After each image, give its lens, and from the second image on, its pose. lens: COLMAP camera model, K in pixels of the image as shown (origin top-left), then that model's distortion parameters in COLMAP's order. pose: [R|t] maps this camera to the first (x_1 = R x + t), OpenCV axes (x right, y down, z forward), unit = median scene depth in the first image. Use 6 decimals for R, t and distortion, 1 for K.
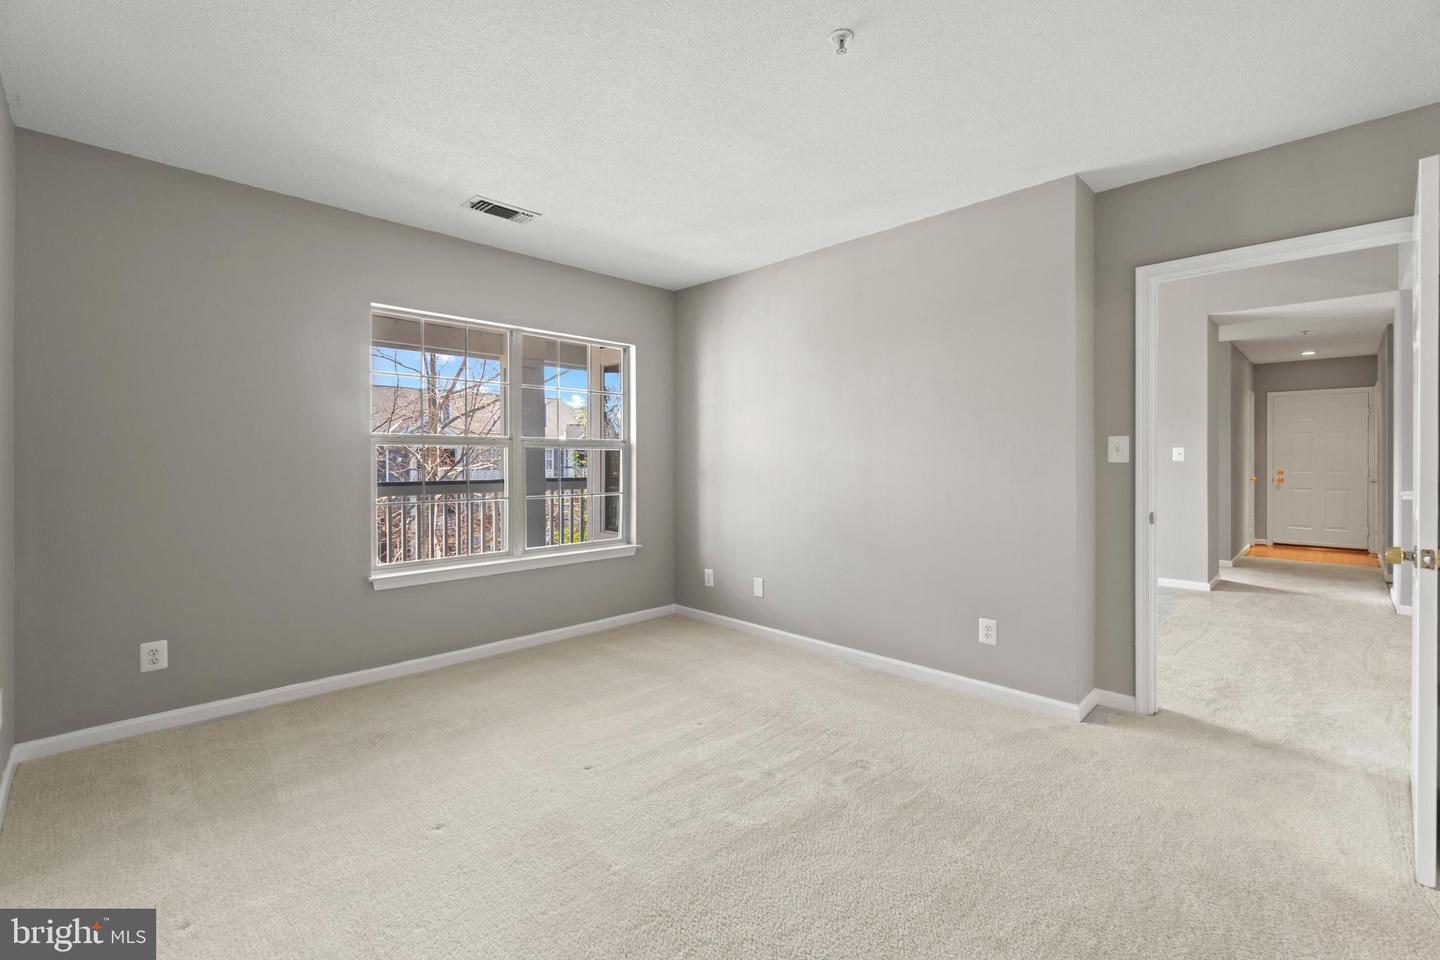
lens RADIAL K [[628.8, 0, 718.1], [0, 628.8, 457.3], [0, 0, 1]] dist [-0.000720, 0.000055]
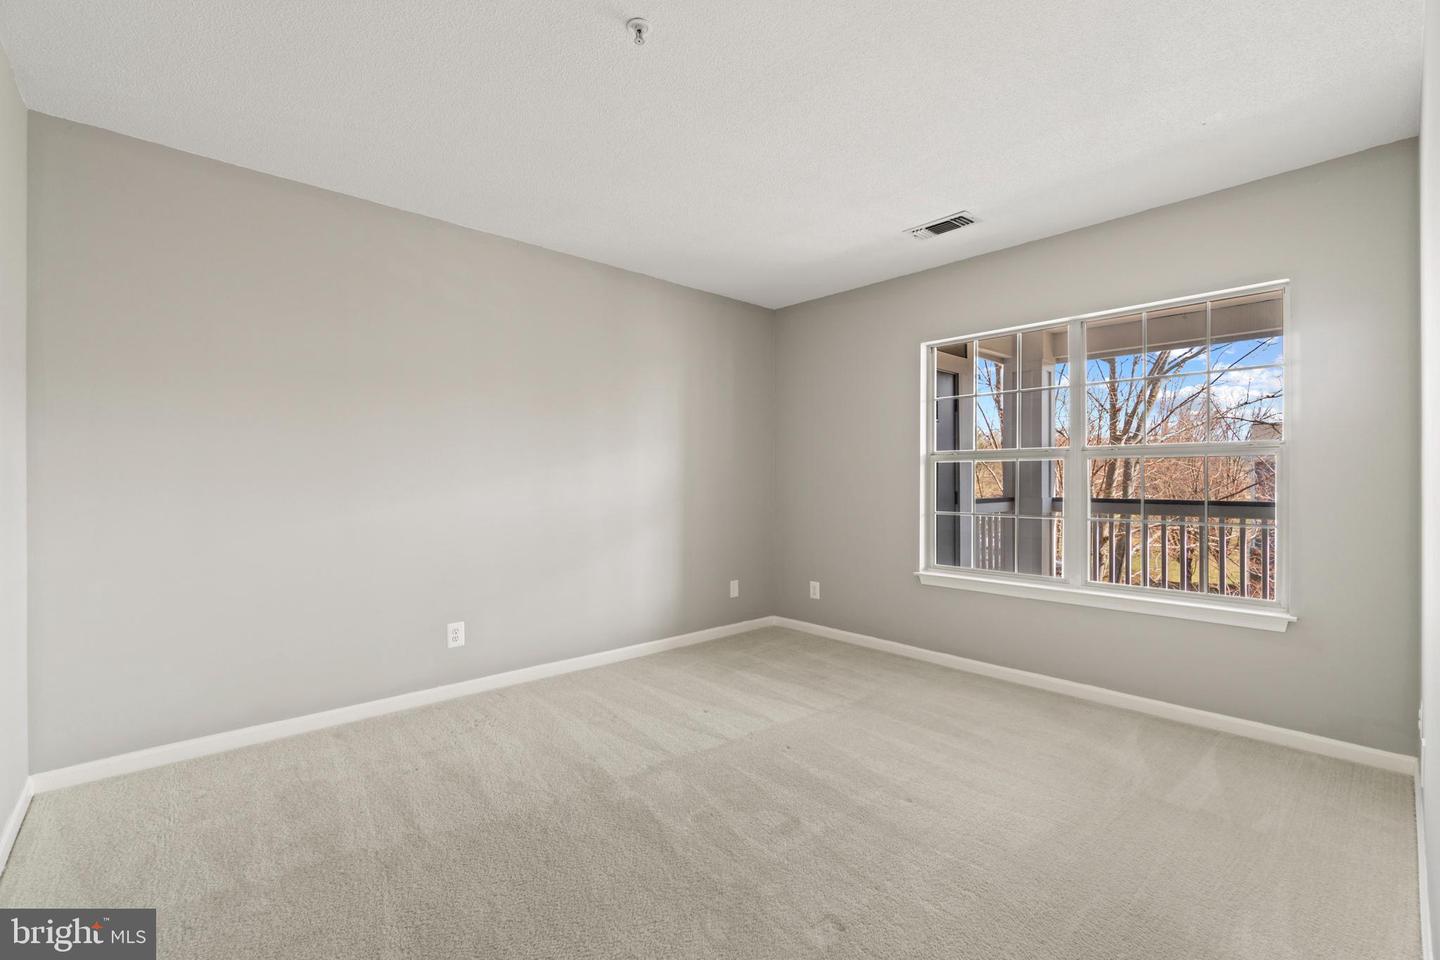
lens RADIAL K [[618.2, 0, 721.7], [0, 618.2, 477.4], [0, 0, 1]] dist [-0.001310, -0.000207]
pose [[-0.034986, 0.000751, -0.999388, 0.564947], [0.003342, 0.999994, 0.000635, 0.006733], [0.999382, -0.003318, -0.034988, 0.583379]]
